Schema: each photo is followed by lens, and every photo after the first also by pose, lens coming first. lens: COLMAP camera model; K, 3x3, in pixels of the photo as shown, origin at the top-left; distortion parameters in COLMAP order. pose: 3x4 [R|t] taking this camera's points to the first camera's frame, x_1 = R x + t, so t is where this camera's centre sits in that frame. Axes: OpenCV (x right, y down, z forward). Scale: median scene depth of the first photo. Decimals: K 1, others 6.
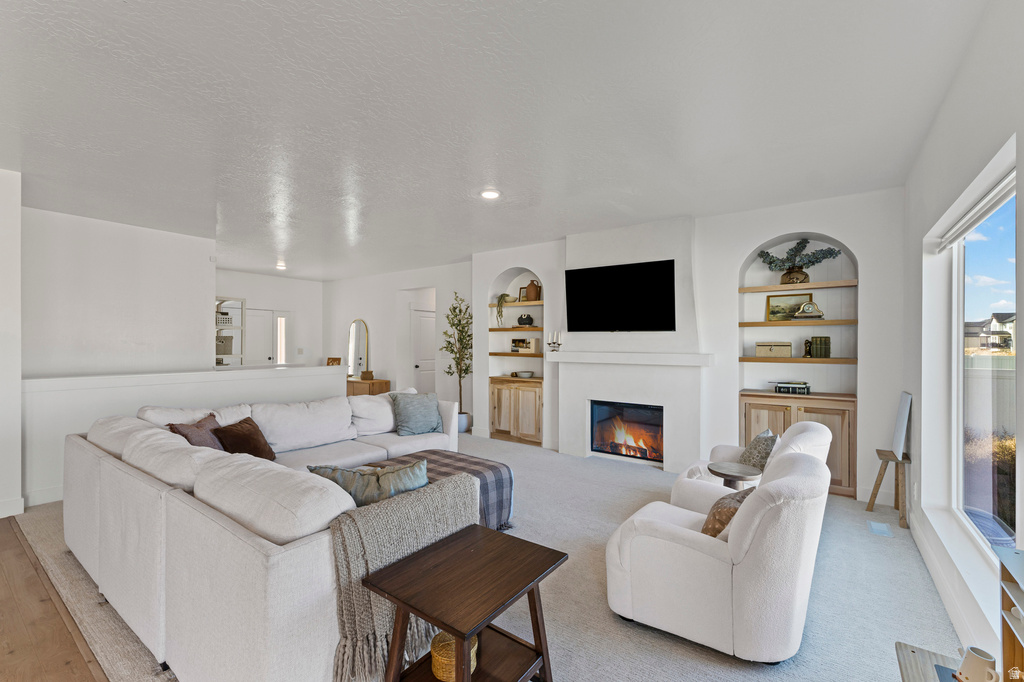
lens RADIAL K [[433.6, 0, 513.0], [0, 433.6, 342.7], [0, 0, 1]] dist [0.001333, 0.000066]
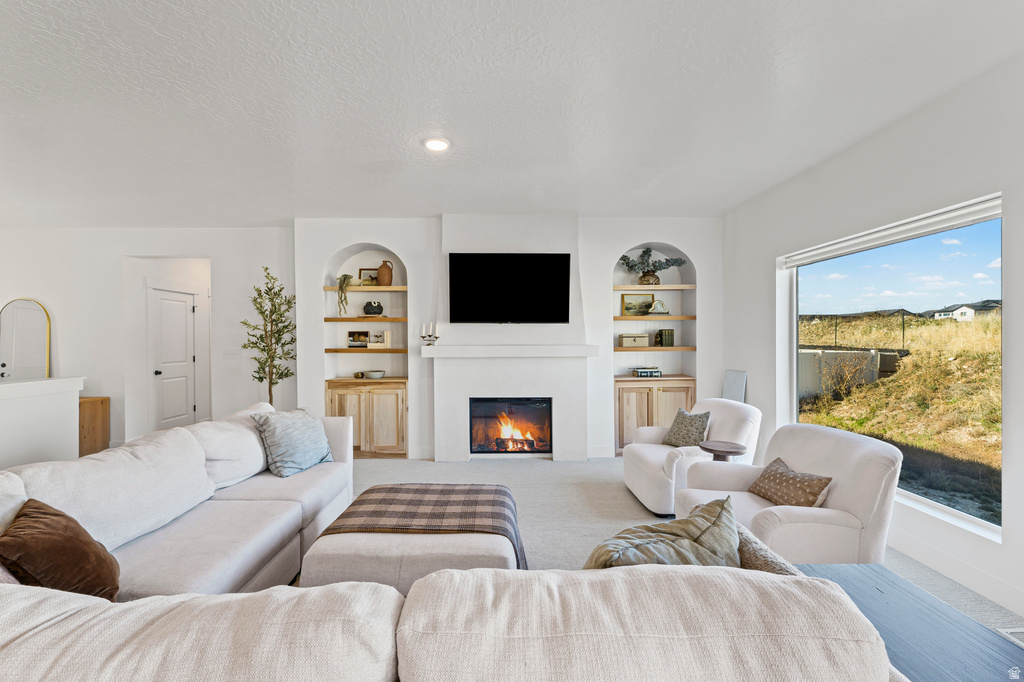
lens RADIAL K [[433.6, 0, 512.2], [0, 433.6, 338.9], [0, 0, 1]] dist [0.001333, 0.000066]
pose [[0.805331, -0.008931, 0.592759, -0.309250], [0.006626, 0.999960, 0.006064, 0.002724], [-0.592789, -0.000957, 0.805357, 0.221292]]
